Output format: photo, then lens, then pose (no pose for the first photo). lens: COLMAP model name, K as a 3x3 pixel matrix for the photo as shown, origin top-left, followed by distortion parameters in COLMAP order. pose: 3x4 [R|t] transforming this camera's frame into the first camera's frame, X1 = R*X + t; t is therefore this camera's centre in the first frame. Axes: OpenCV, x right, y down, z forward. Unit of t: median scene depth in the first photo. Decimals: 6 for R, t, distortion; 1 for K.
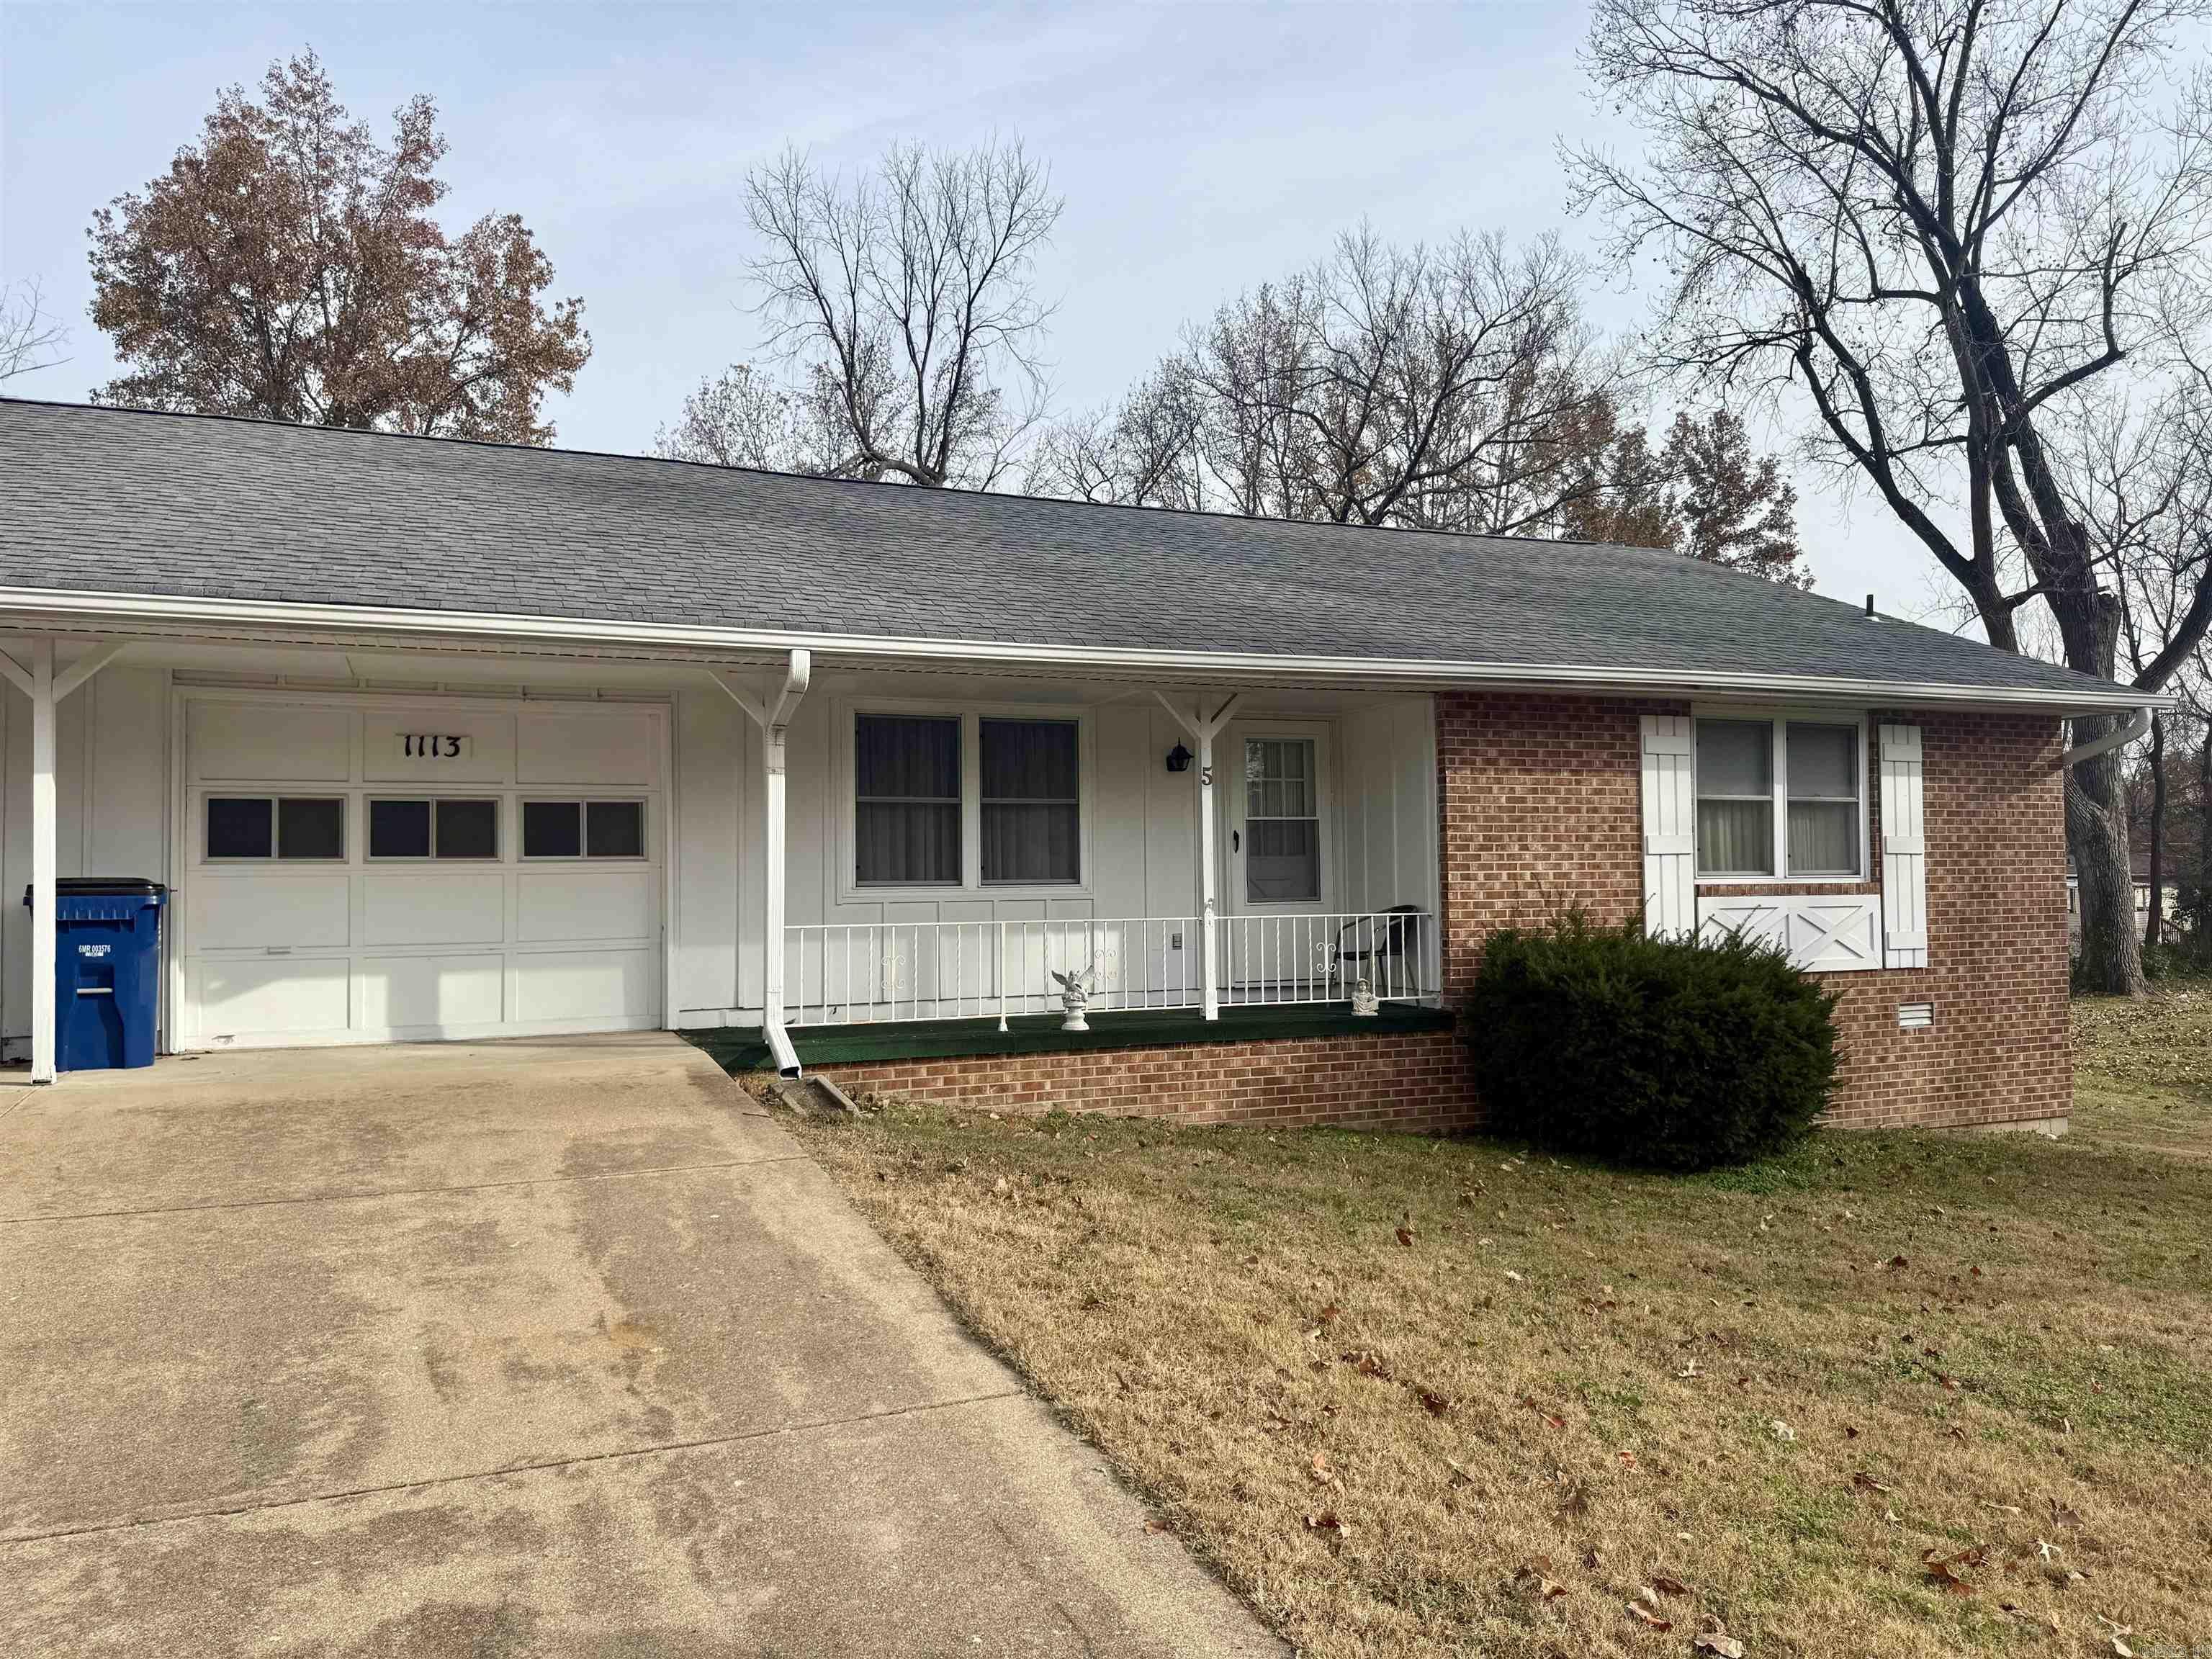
lens RADIAL K [[1575.9, 0, 1106.0], [0, 1575.9, 829.5], [0, 0, 1]] dist [0.061422, -0.064037]
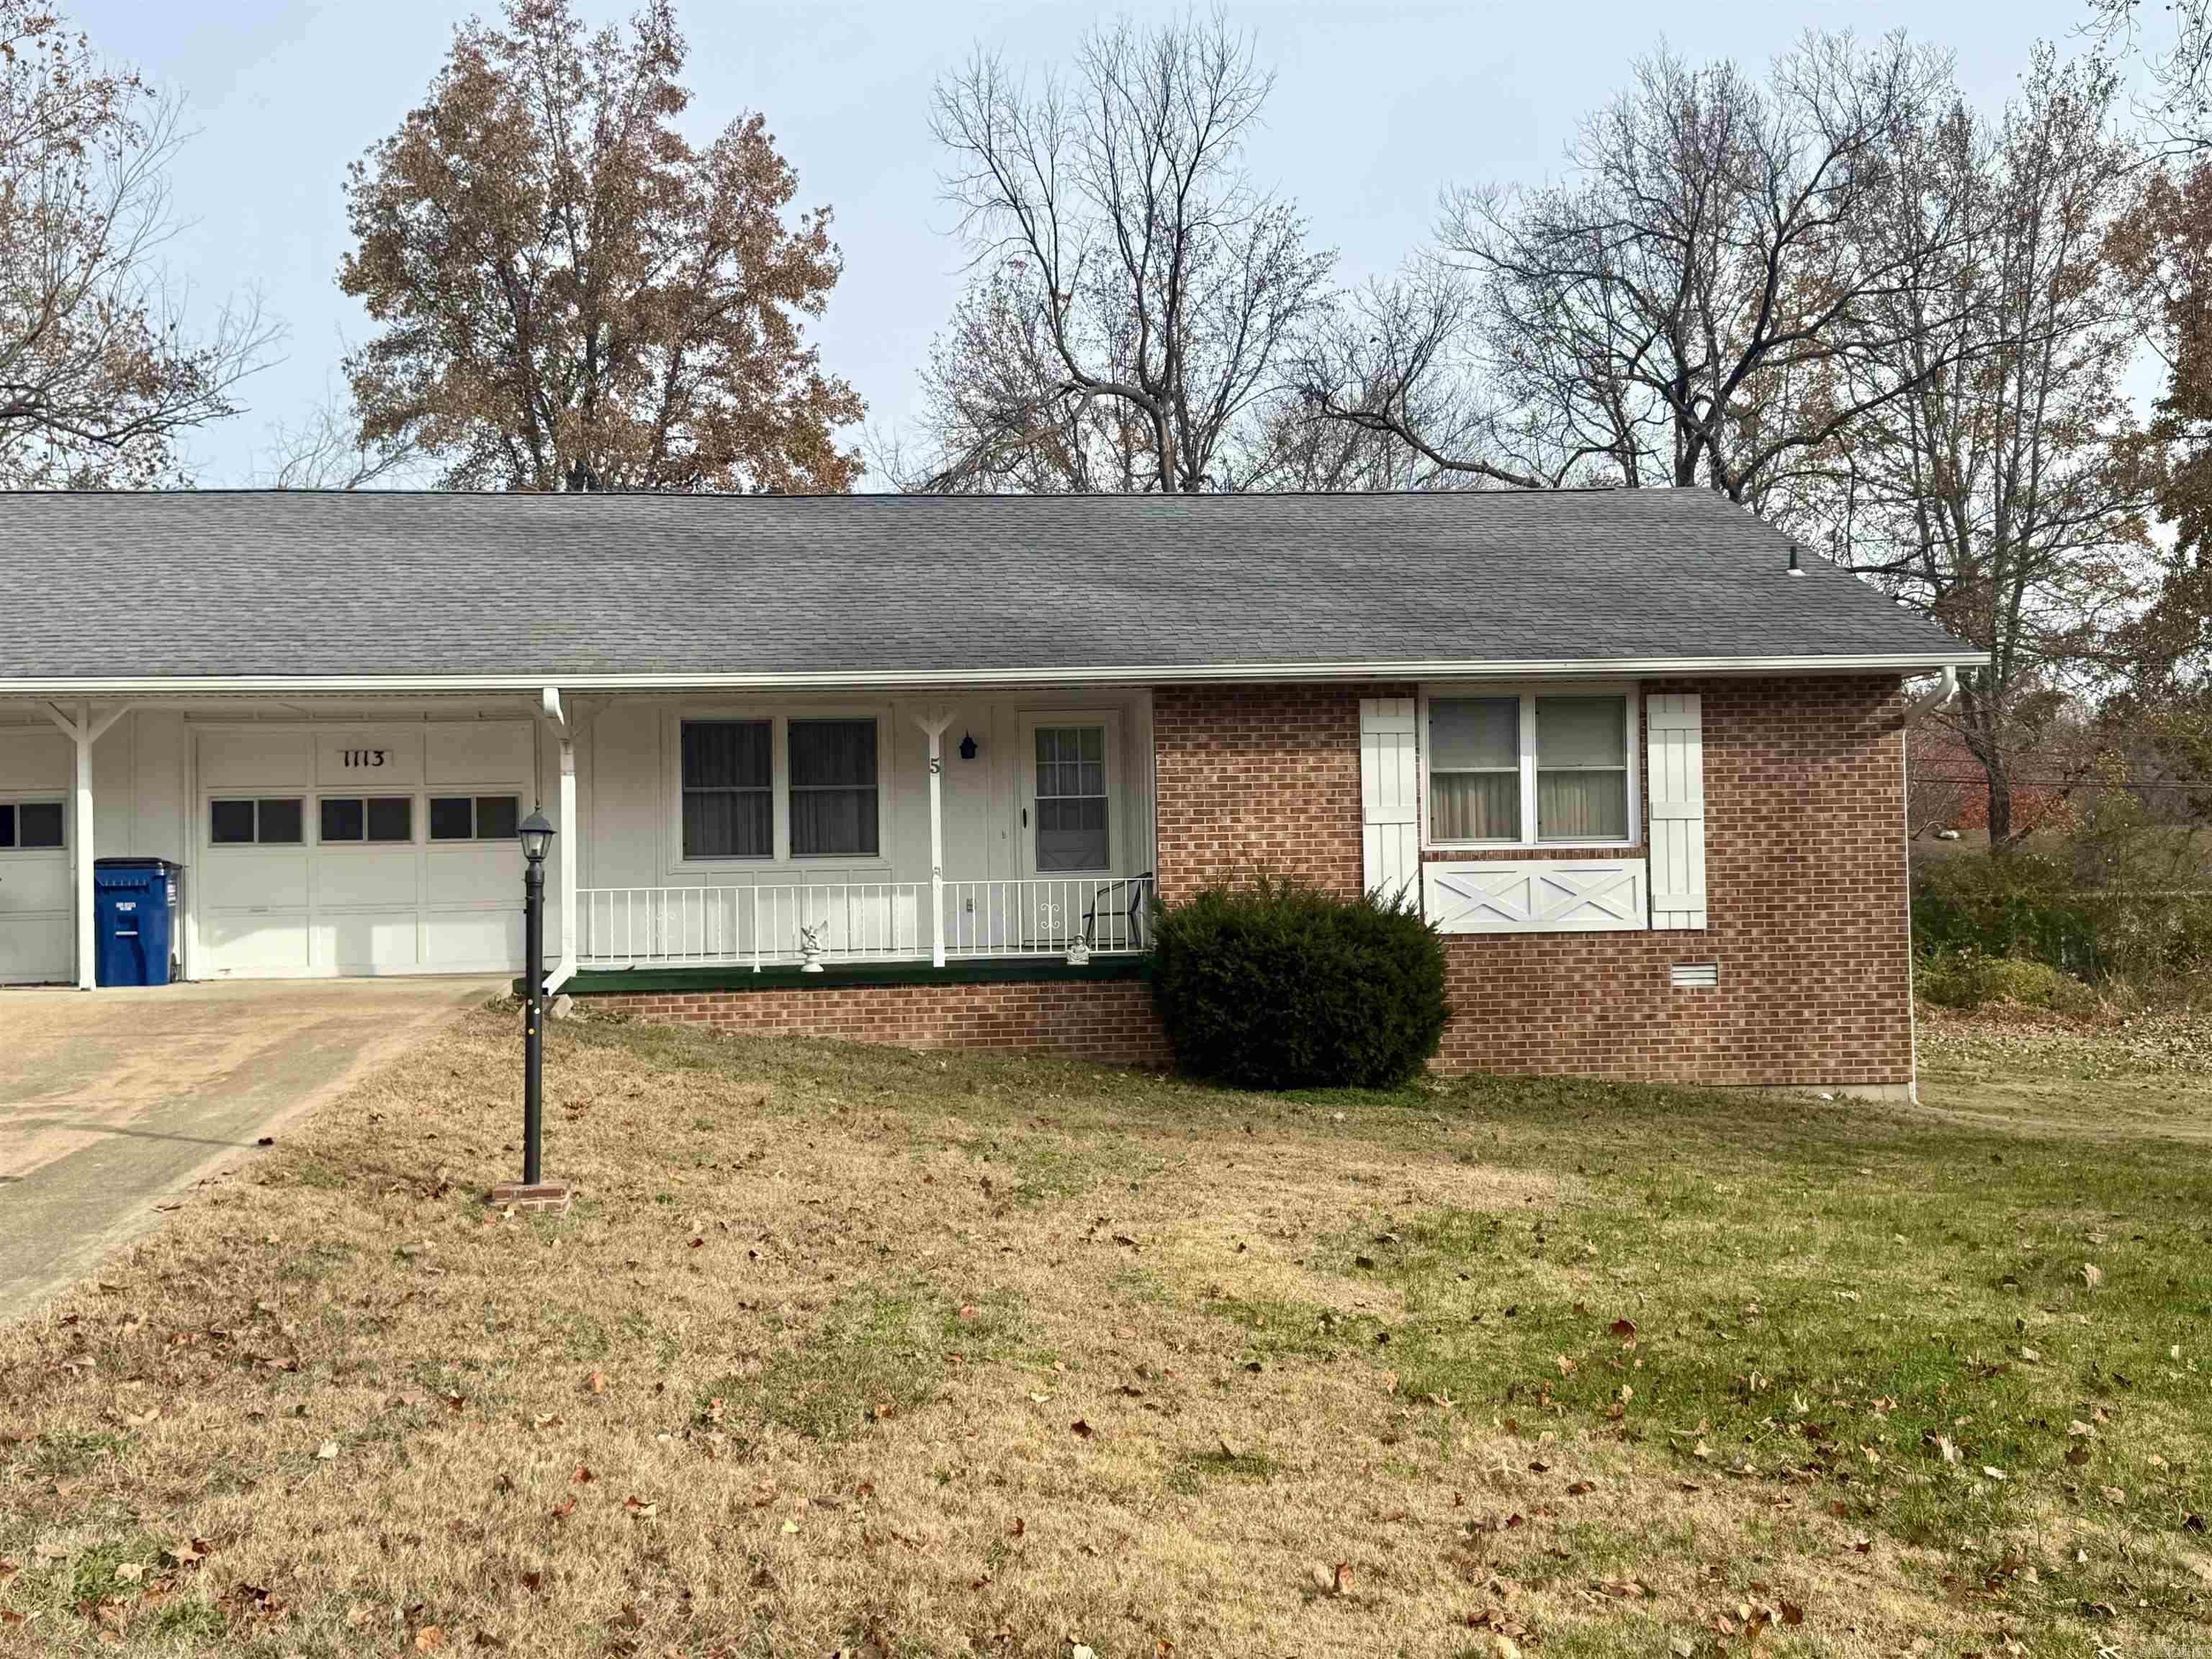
lens RADIAL K [[2249.1, 0, 1106.0], [0, 2249.1, 829.5], [0, 0, 1]] dist [0.099853, -0.019909]
pose [[0.954345, -0.014411, -0.298359, 0.637057], [0.019292, 0.999724, 0.013421, -0.005184], [0.298083, -0.018564, 0.954359, -0.552863]]
